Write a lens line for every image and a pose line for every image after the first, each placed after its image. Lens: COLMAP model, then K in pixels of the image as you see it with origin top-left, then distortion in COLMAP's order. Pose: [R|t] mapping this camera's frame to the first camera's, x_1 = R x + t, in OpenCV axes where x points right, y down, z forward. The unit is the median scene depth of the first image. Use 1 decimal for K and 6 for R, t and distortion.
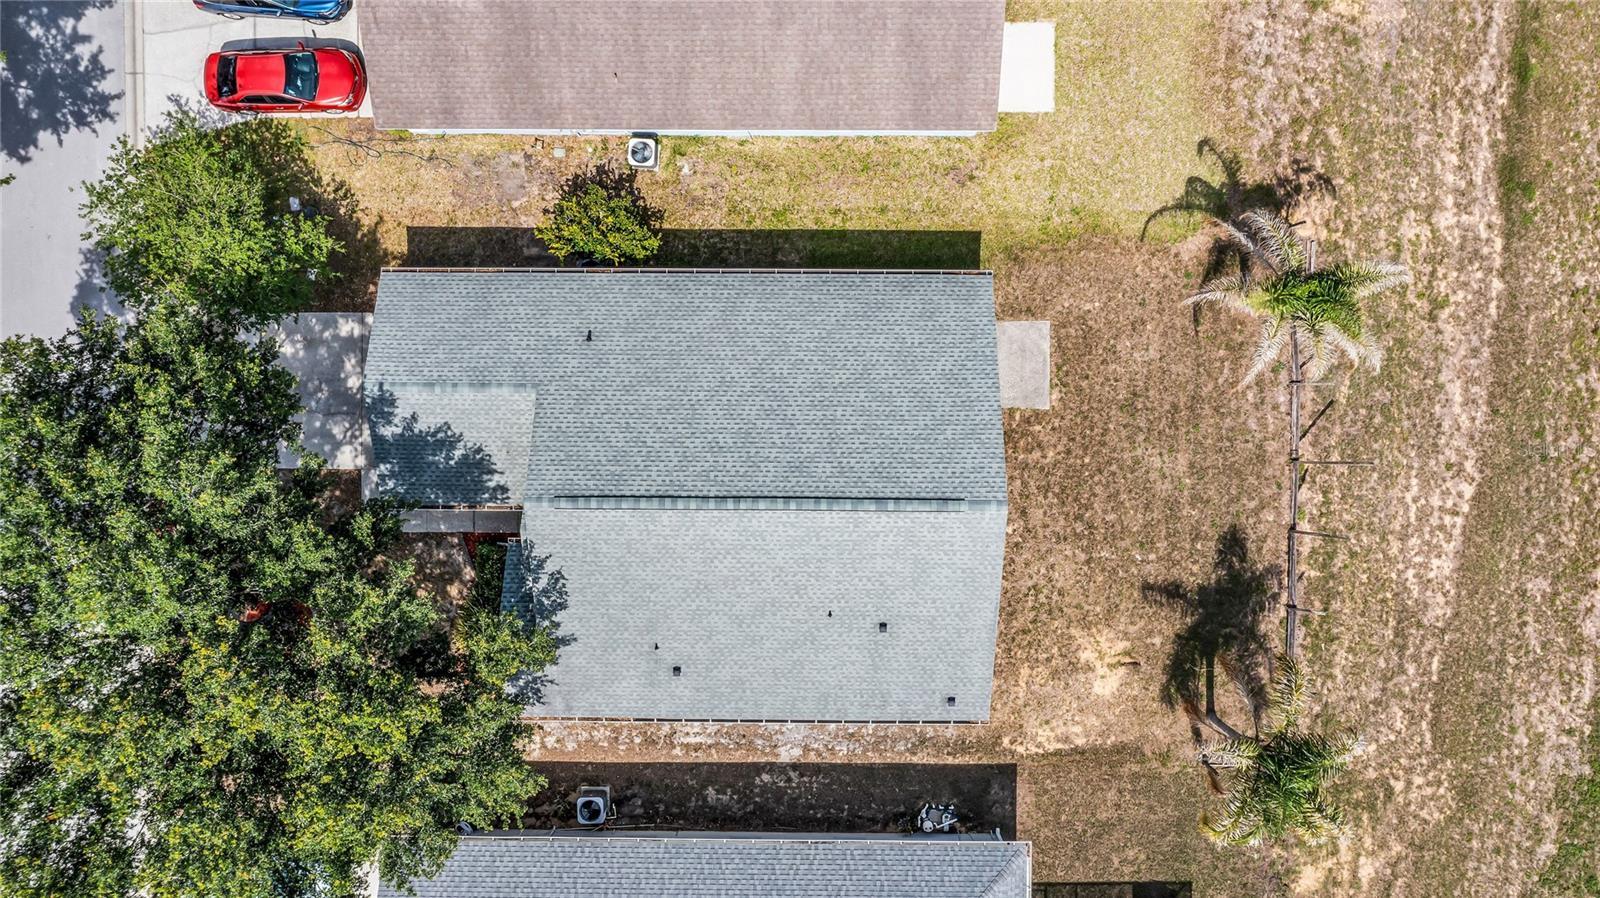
lens RADIAL K [[1290.5, 0, 808.7], [0, 1290.5, 425.4], [0, 0, 1]] dist [-0.013770, 0.007488]
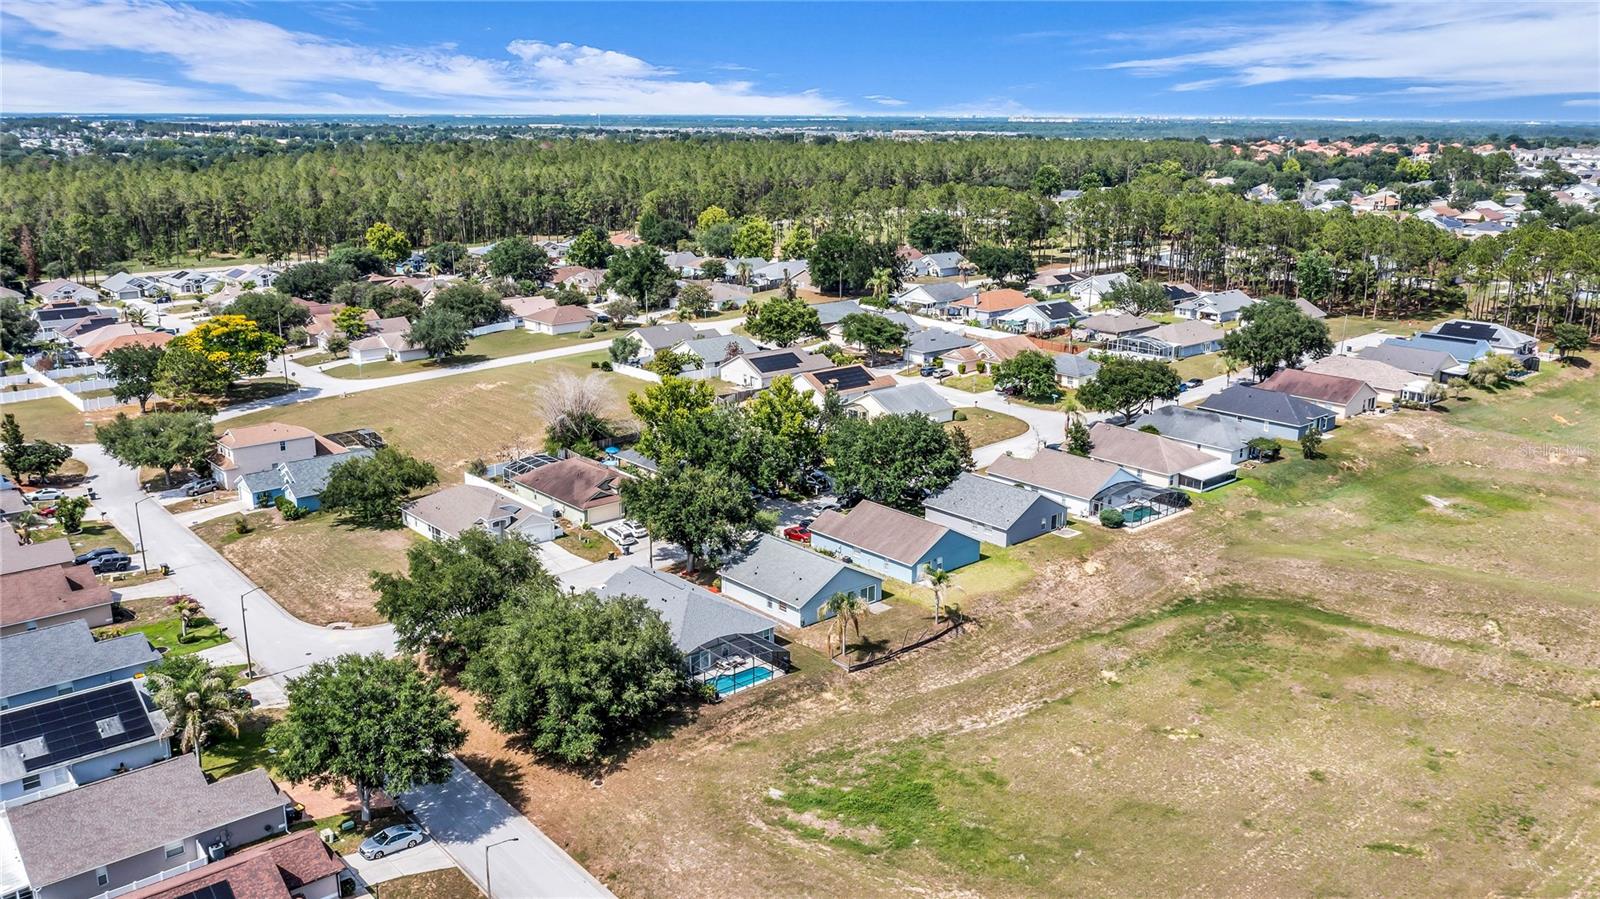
lens RADIAL K [[1282.6, 0, 793.7], [0, 1282.6, 476.5], [0, 0, 1]] dist [0.006421, -0.083553]
pose [[0.661305, 0.210971, -0.719838, 2.377846], [-0.749954, 0.165971, -0.640330, 2.239472], [-0.015619, 0.963299, 0.267976, -0.281711]]
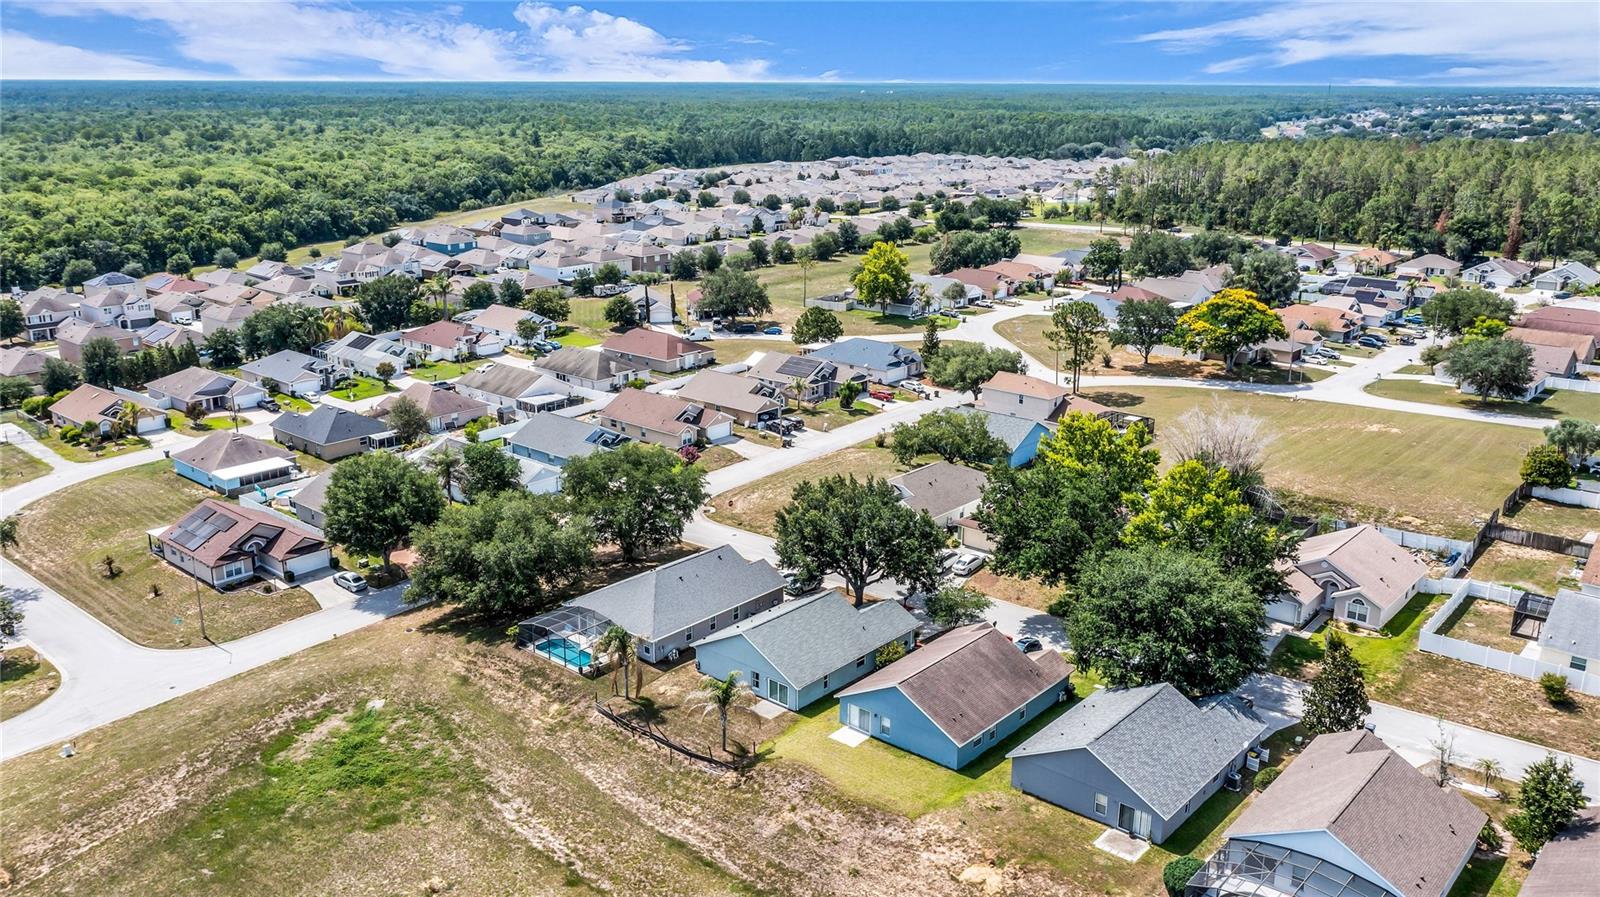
lens RADIAL K [[1290.5, 0, 808.7], [0, 1290.5, 424.9], [0, 0, 1]] dist [-0.013770, 0.007488]
pose [[-0.651439, 0.201803, -0.731370, 1.938964], [-0.758498, -0.195554, 0.621643, -1.662325], [-0.017572, 0.959705, 0.280459, -0.361304]]
